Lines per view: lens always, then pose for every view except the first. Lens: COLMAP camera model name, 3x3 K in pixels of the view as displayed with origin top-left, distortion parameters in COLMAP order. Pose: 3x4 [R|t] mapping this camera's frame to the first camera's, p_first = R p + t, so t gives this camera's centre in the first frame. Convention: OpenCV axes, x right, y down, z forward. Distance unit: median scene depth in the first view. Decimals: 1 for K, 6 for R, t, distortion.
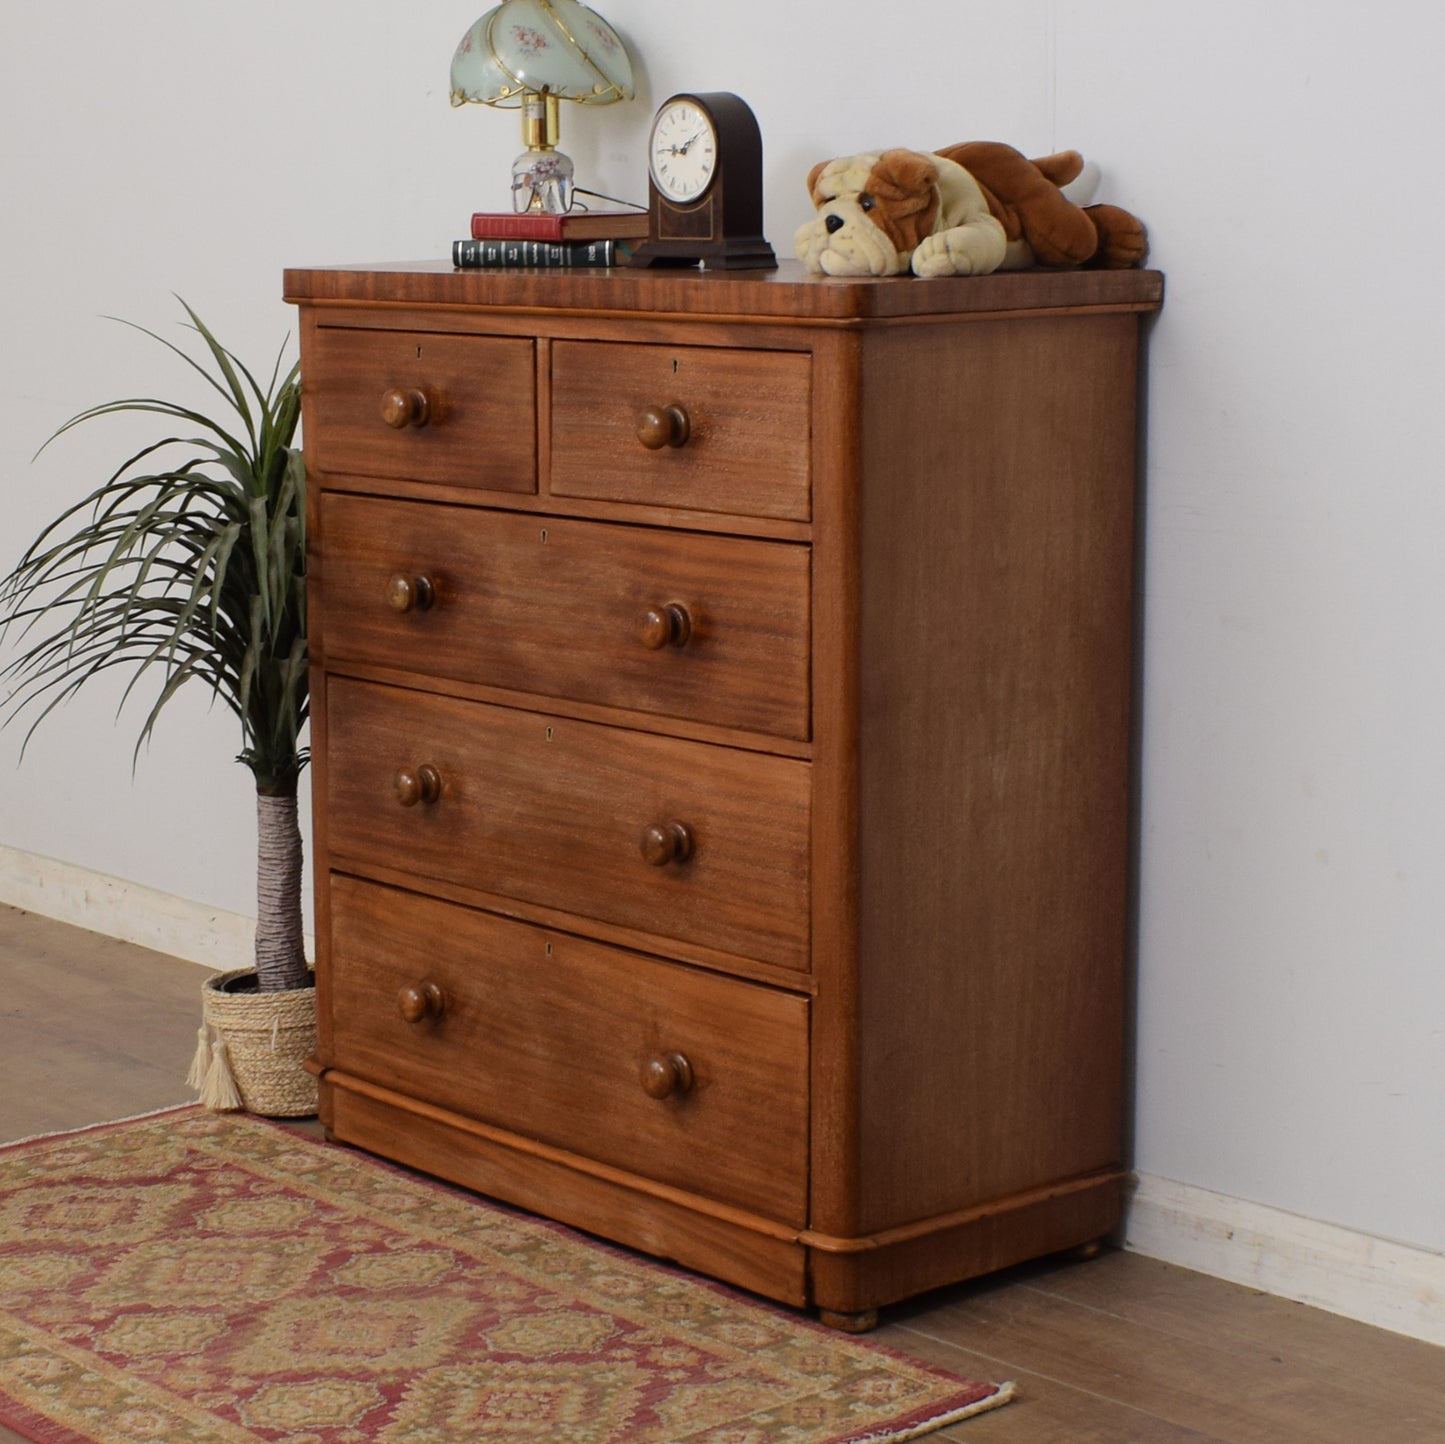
lens RADIAL K [[3432.7, 0, 552.8], [0, 3432.7, 718.2], [0, 0, 1]] dist [-0.106243, 0.000000]
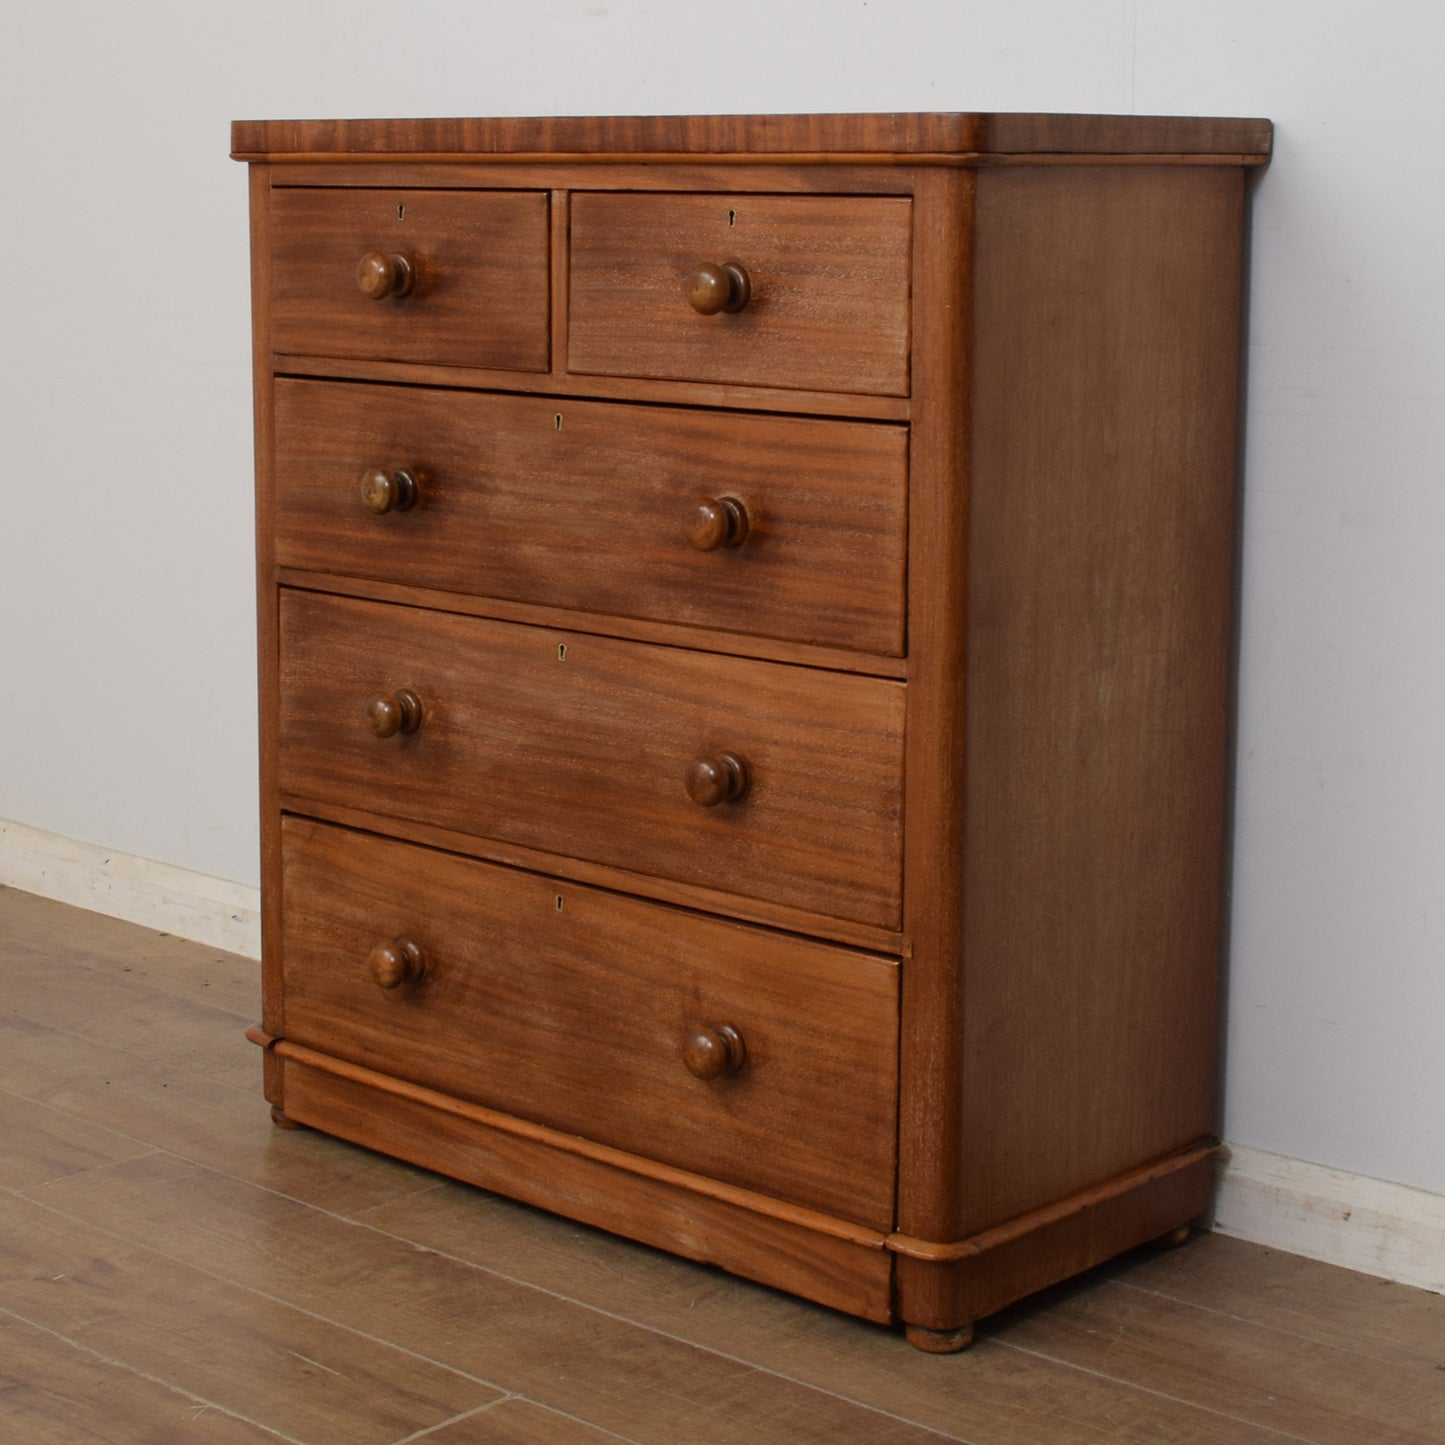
lens RADIAL K [[3043.0, 0, 674.0], [0, 3043.0, 542.0], [0, 0, 1]] dist [-0.110002, 0.000000]
pose [[0.991608, -0.002081, 0.129265, -0.074301], [0.006646, 0.999369, -0.034896, 0.003882], [-0.129111, 0.035462, 0.990996, 0.250529]]
